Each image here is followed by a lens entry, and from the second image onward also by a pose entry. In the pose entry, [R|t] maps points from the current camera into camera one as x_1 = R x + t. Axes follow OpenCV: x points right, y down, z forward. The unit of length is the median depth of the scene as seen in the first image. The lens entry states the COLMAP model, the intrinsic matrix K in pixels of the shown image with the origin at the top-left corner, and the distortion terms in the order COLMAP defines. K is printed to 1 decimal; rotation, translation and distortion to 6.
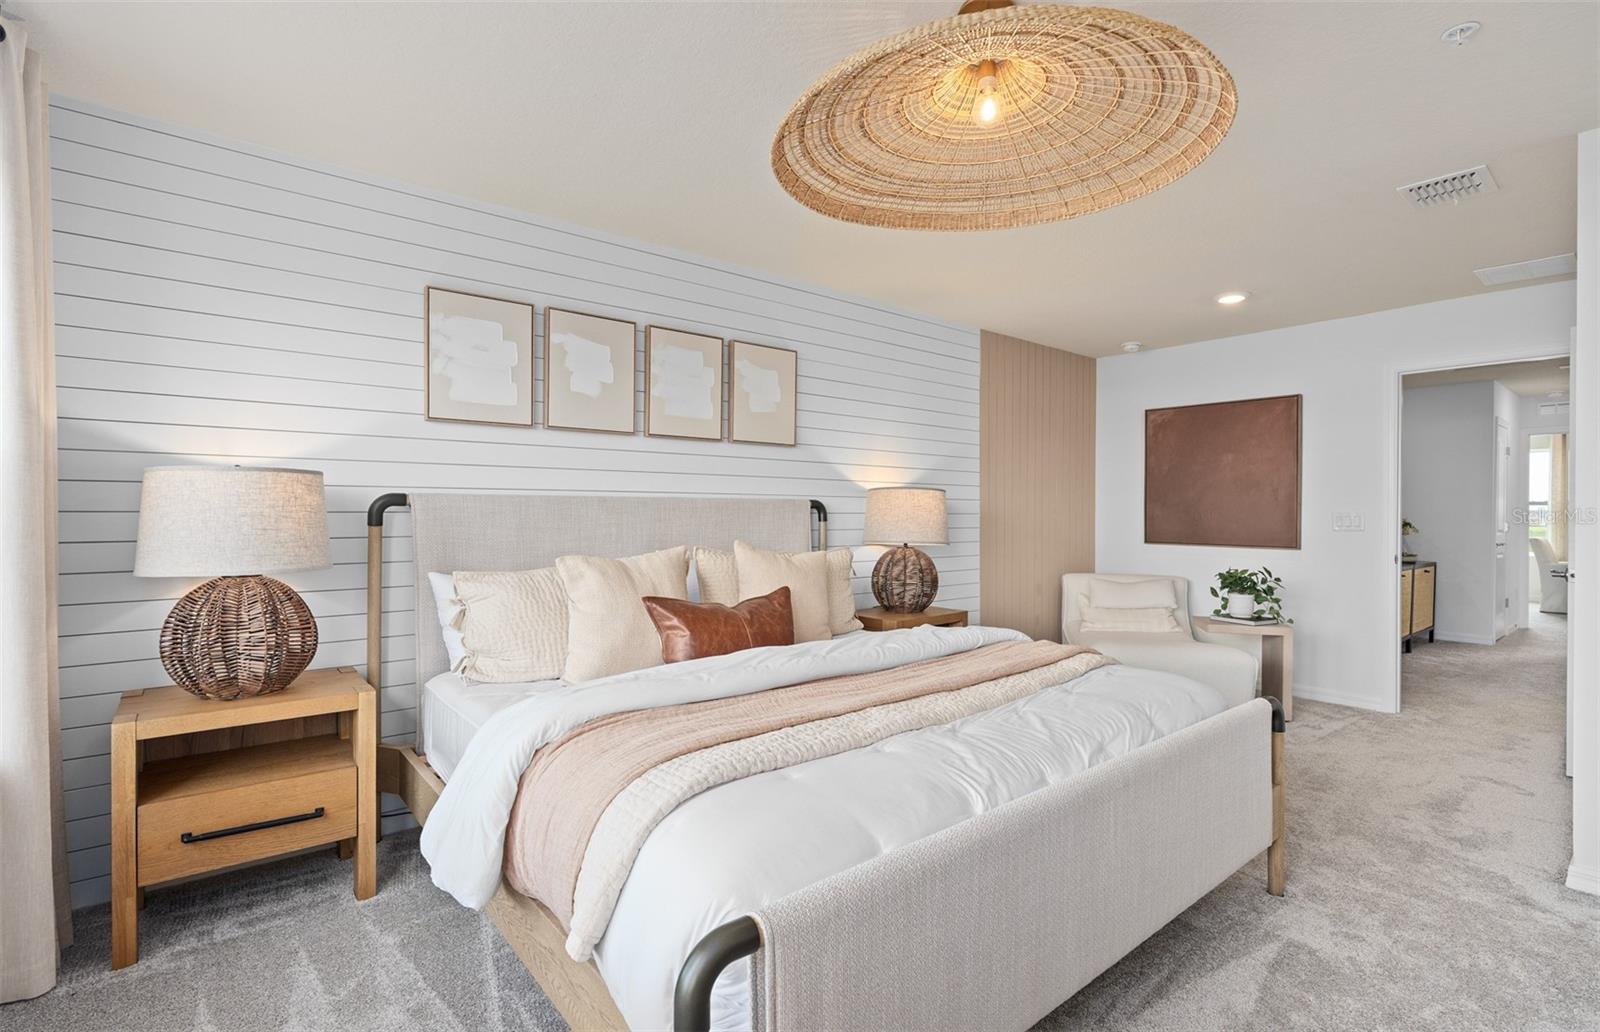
lens RADIAL K [[721.8, 0, 784.8], [0, 721.8, 514.5], [0, 0, 1]] dist [-0.000979, -0.000308]
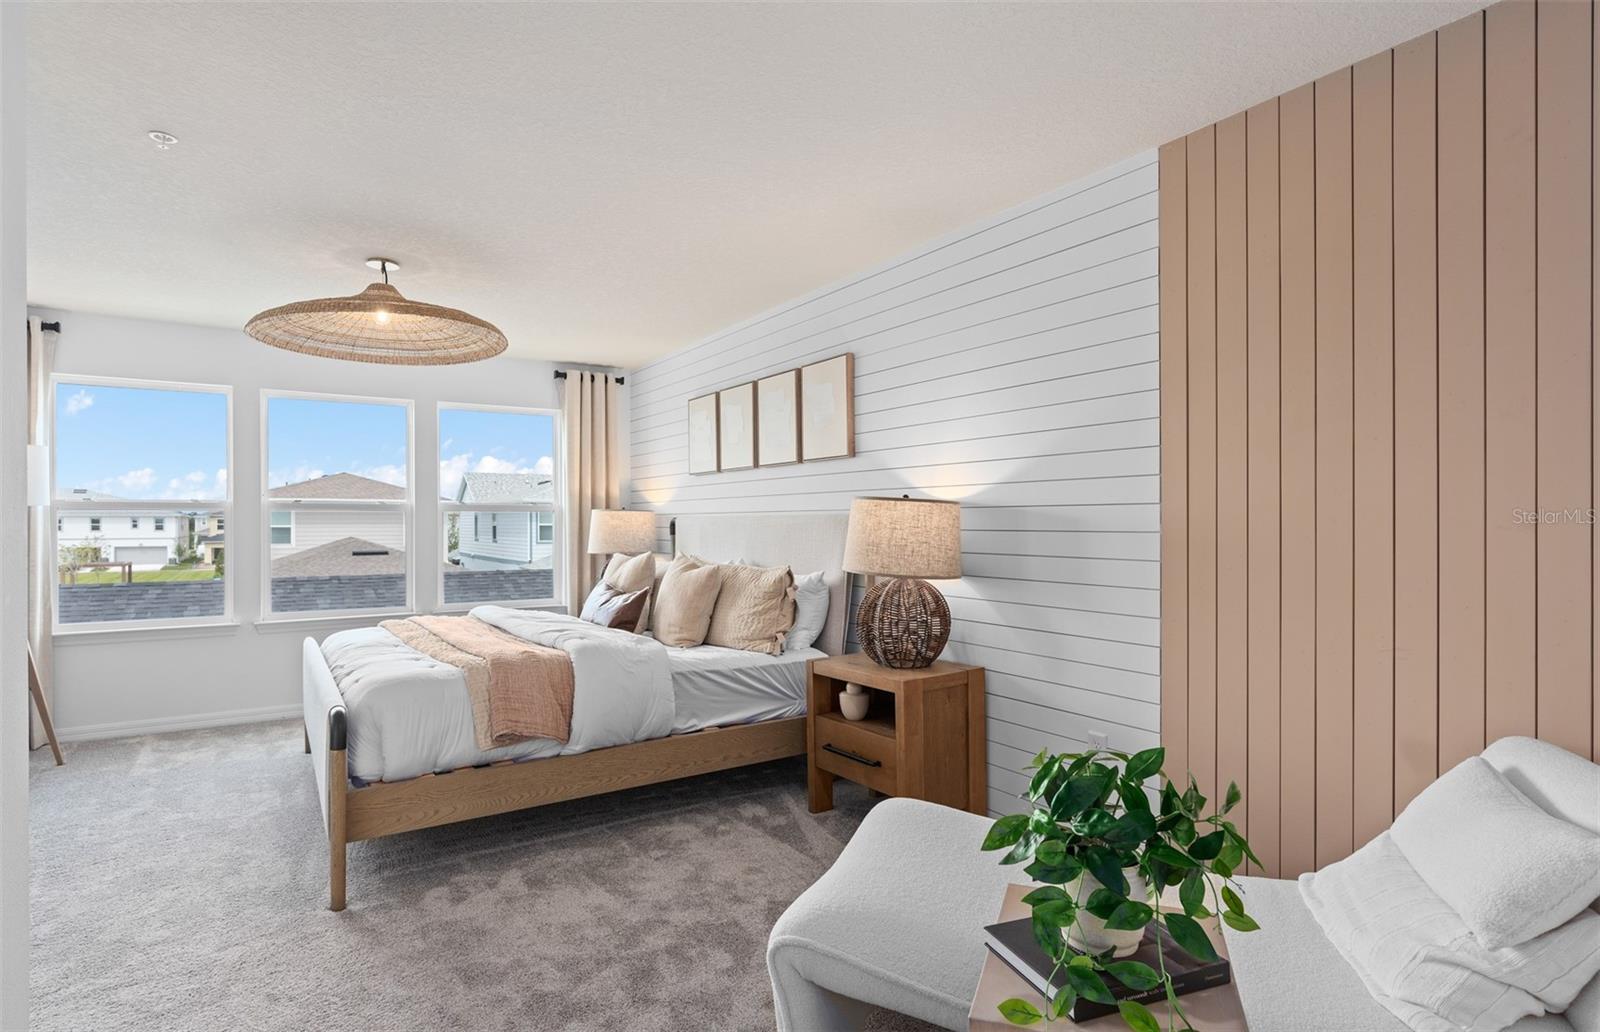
lens RADIAL K [[811.1, 0, 800.0], [0, 811.1, 516.0], [0, 0, 1]] dist [0.003139, 0.000099]
pose [[-0.082047, -0.009643, -0.996582, 0.917028], [0.000953, 0.999952, -0.009754, -0.007492], [0.996628, -0.001751, -0.082033, 0.894568]]
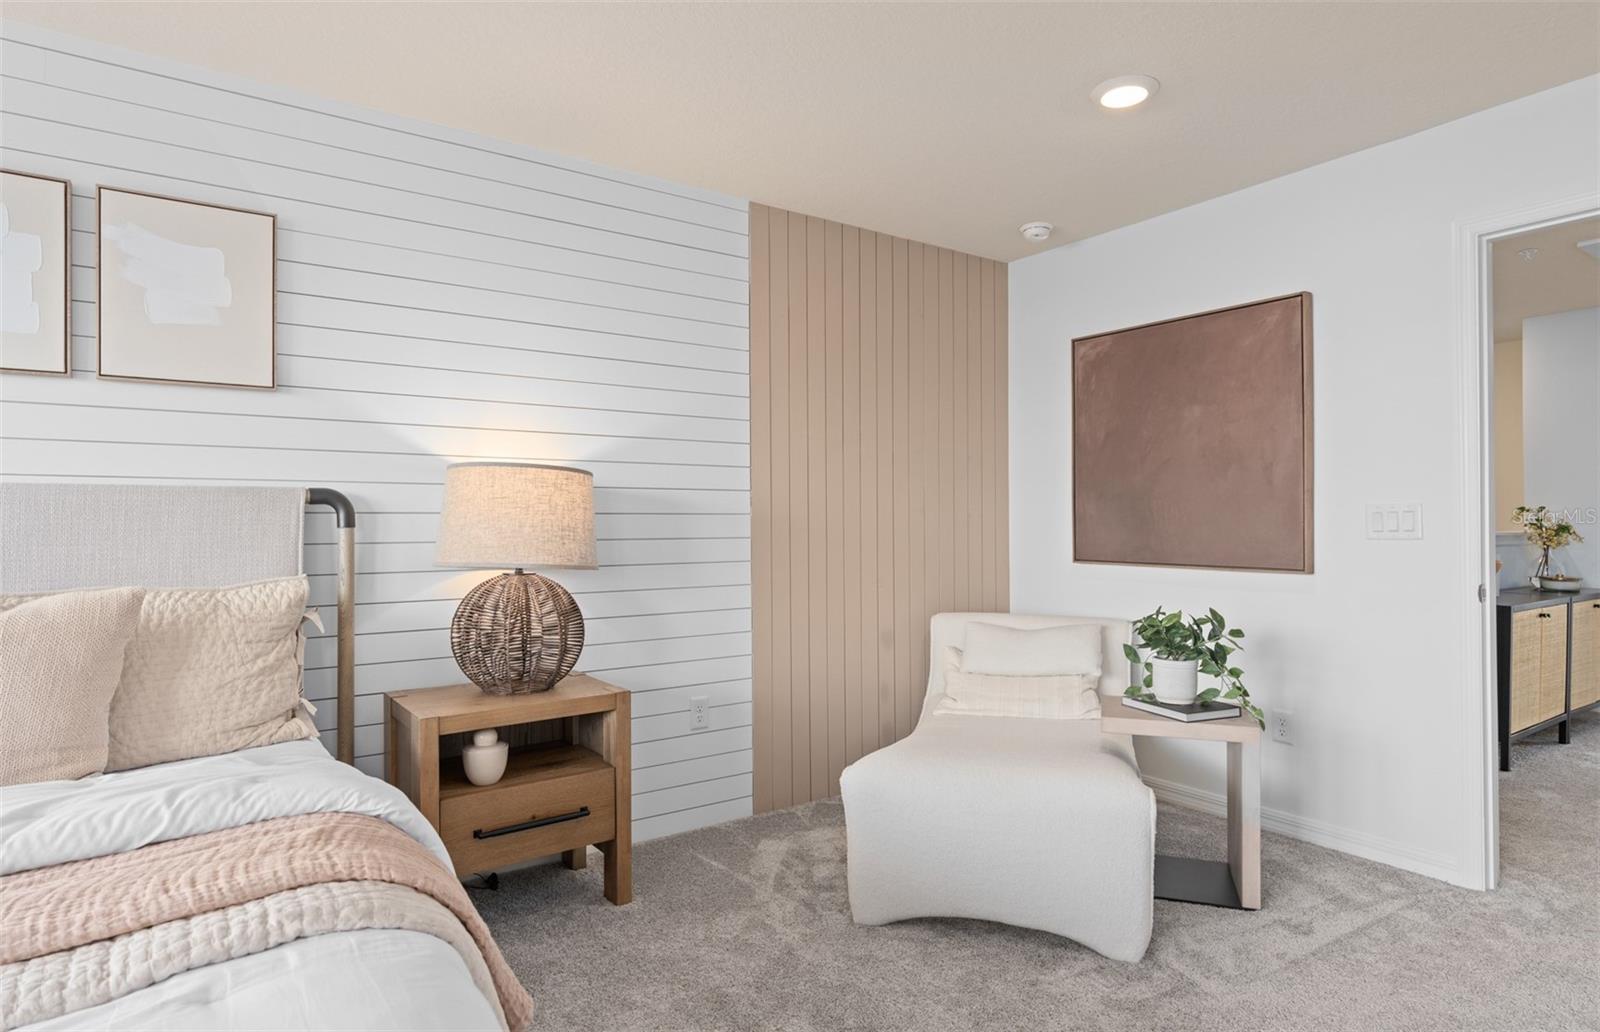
lens RADIAL K [[839.6, 0, 800.0], [0, 839.6, 516.0], [0, 0, 1]] dist [-0.002872, 0.001006]
pose [[0.996749, -0.008715, -0.080094, 0.404670], [0.007826, 0.999904, -0.011407, 0.009573], [0.080186, 0.010743, 0.996722, 0.355829]]
